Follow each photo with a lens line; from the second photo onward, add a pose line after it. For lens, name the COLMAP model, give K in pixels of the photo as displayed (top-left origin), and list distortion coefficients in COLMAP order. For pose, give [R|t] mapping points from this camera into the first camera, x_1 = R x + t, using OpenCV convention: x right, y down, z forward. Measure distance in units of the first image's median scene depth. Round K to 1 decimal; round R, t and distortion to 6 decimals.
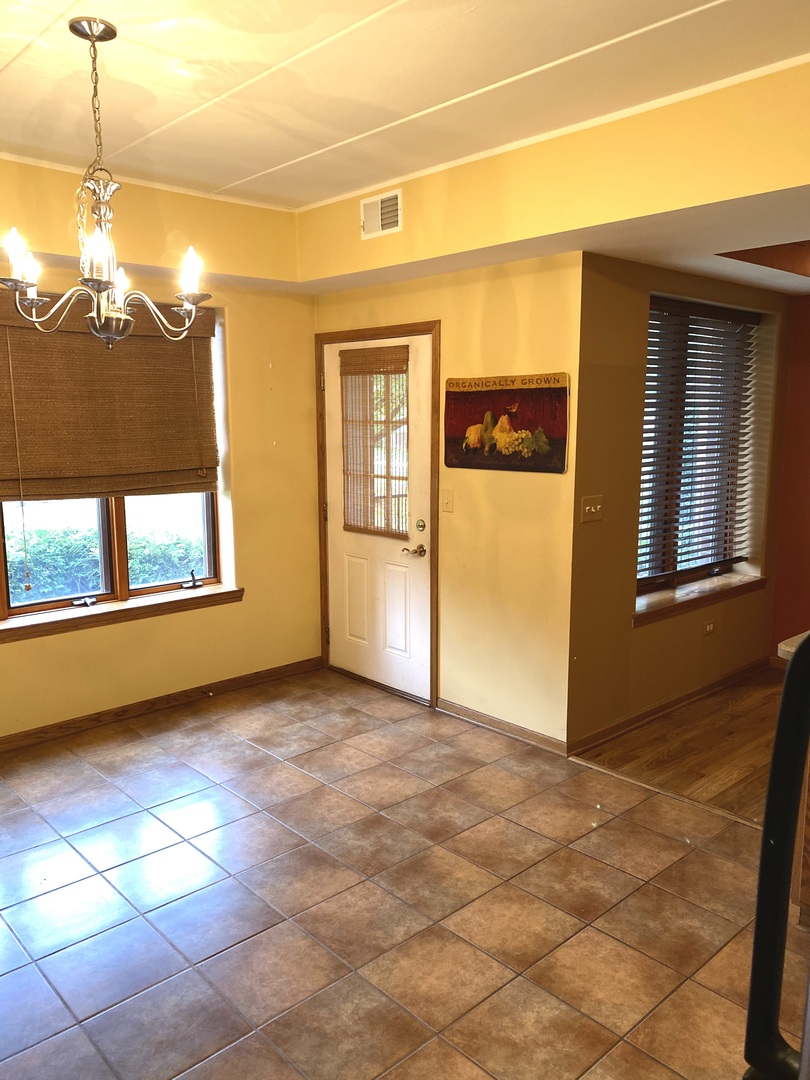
lens RADIAL K [[813.7, 0, 391.6], [0, 813.7, 541.3], [0, 0, 1]] dist [0.047930, -0.068404]
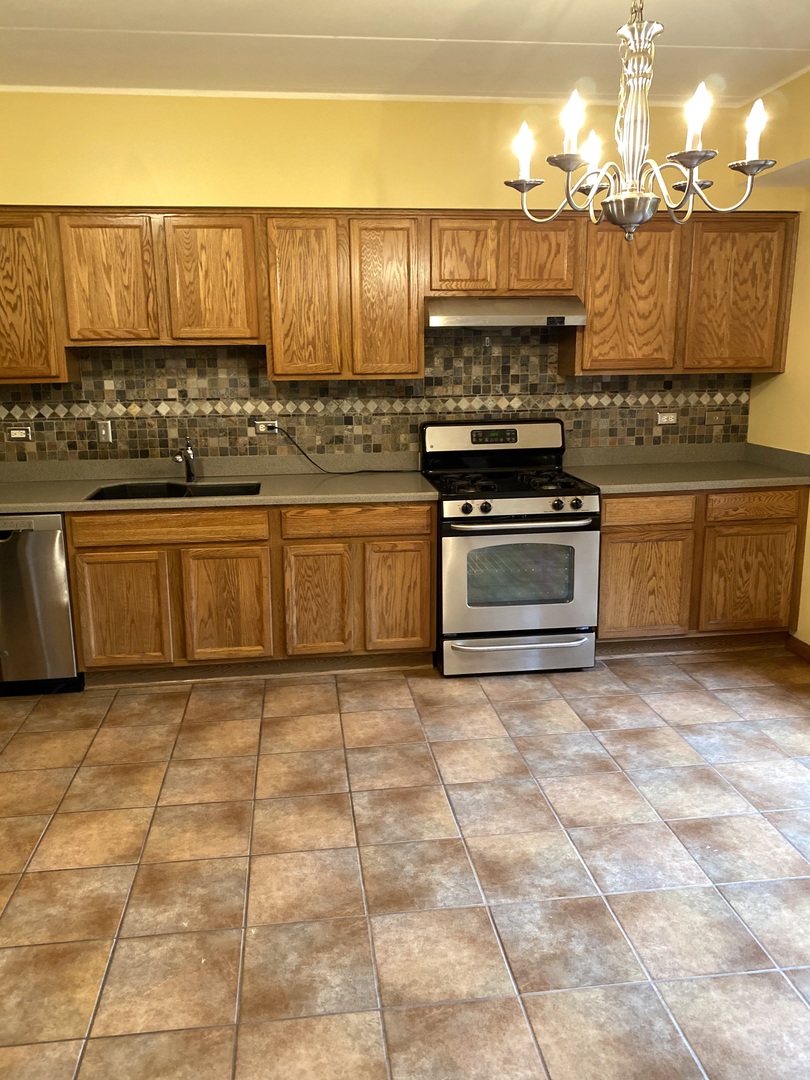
lens RADIAL K [[828.9, 0, 398.1], [0, 828.9, 531.6], [0, 0, 1]] dist [0.018365, -0.008860]
pose [[-0.567055, 0.186515, -0.802285, 0.481897], [-0.112414, 0.947386, 0.299703, -0.166068], [0.815973, 0.260137, -0.516253, 1.211184]]
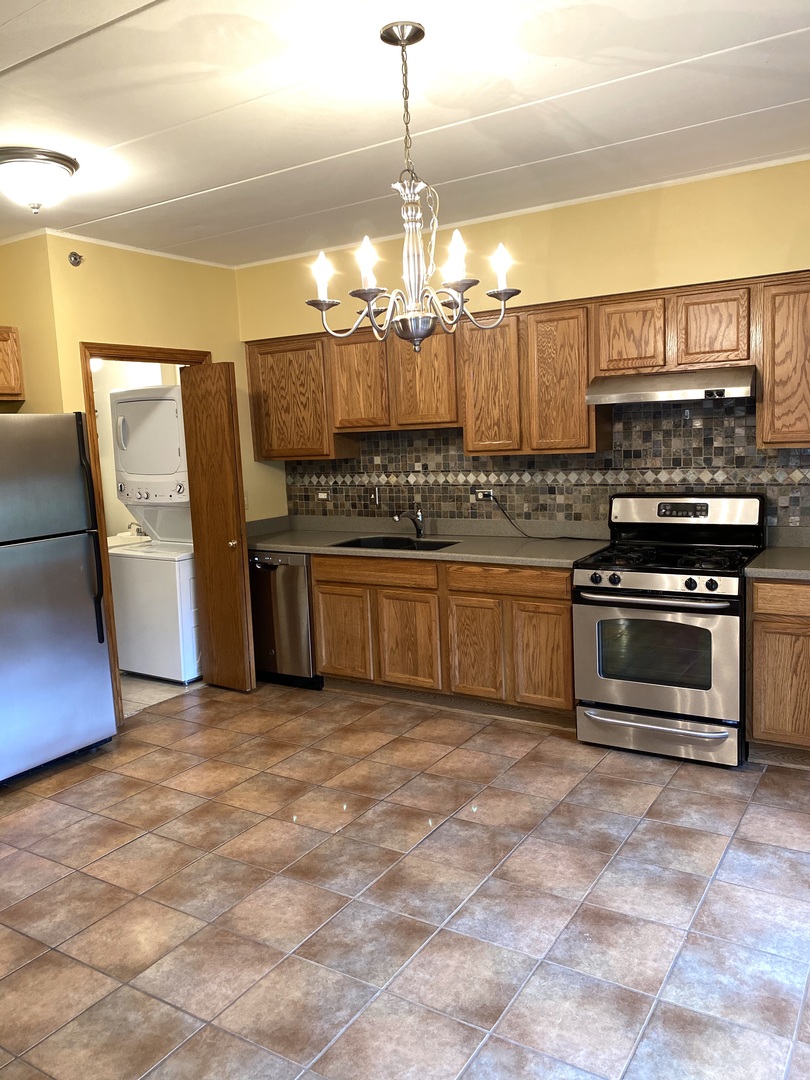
lens RADIAL K [[831.4, 0, 410.4], [0, 831.4, 535.5], [0, 0, 1]] dist [0.048498, -0.066904]
pose [[-0.959206, 0.080255, -0.271079, -0.036579], [0.004214, 0.962813, 0.270136, -0.267094], [0.282678, 0.257973, -0.923874, 1.830329]]
